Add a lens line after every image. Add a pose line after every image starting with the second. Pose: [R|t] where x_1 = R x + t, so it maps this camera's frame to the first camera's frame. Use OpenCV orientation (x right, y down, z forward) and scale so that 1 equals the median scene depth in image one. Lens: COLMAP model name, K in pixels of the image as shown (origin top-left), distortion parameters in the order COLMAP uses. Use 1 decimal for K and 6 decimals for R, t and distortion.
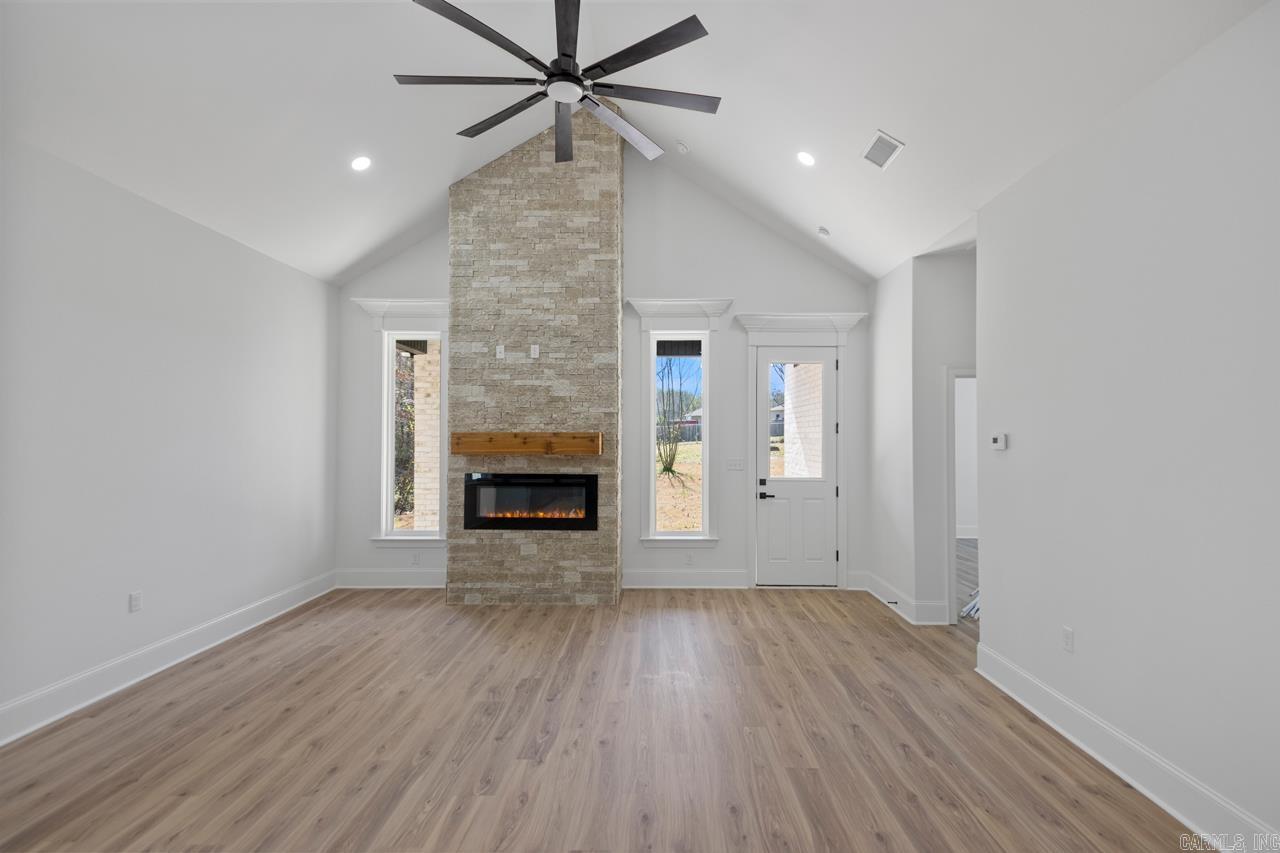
lens RADIAL K [[585.6, 0, 645.2], [0, 585.6, 429.5], [0, 0, 1]] dist [0.034356, -0.015862]
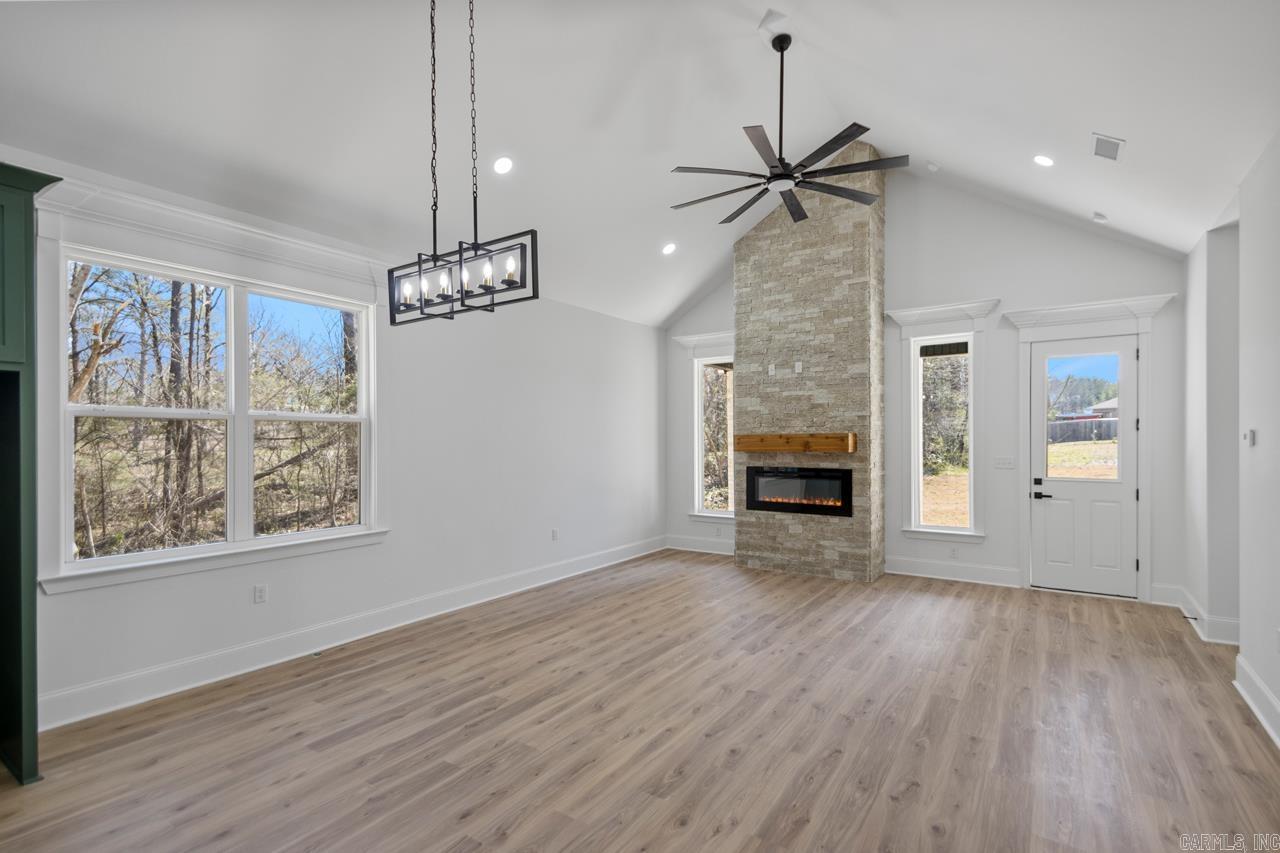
lens RADIAL K [[604.5, 0, 636.4], [0, 604.5, 444.0], [0, 0, 1]] dist [0.012589, -0.000709]
pose [[0.827766, -0.003287, -0.561063, 0.237997], [0.016115, 0.999710, 0.017919, -0.001891], [0.560841, -0.023875, 0.827579, -0.232008]]
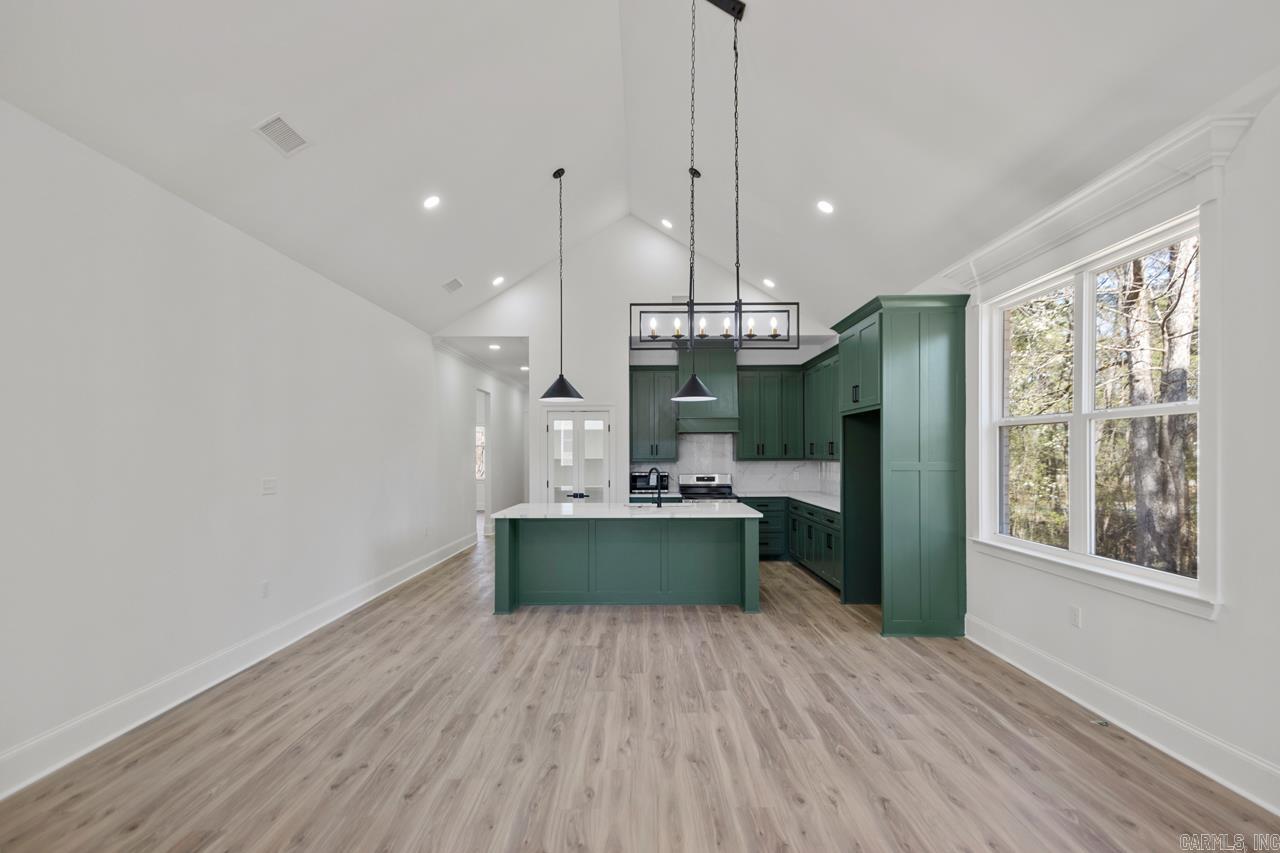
lens RADIAL K [[581.2, 0, 644.1], [0, 581.2, 449.6], [0, 0, 1]] dist [0.016383, -0.013881]
pose [[-0.999827, 0.002107, -0.018469, -0.108800], [0.002468, 0.999805, -0.019575, 0.020909], [0.018424, -0.019618, -0.999638, 0.819146]]
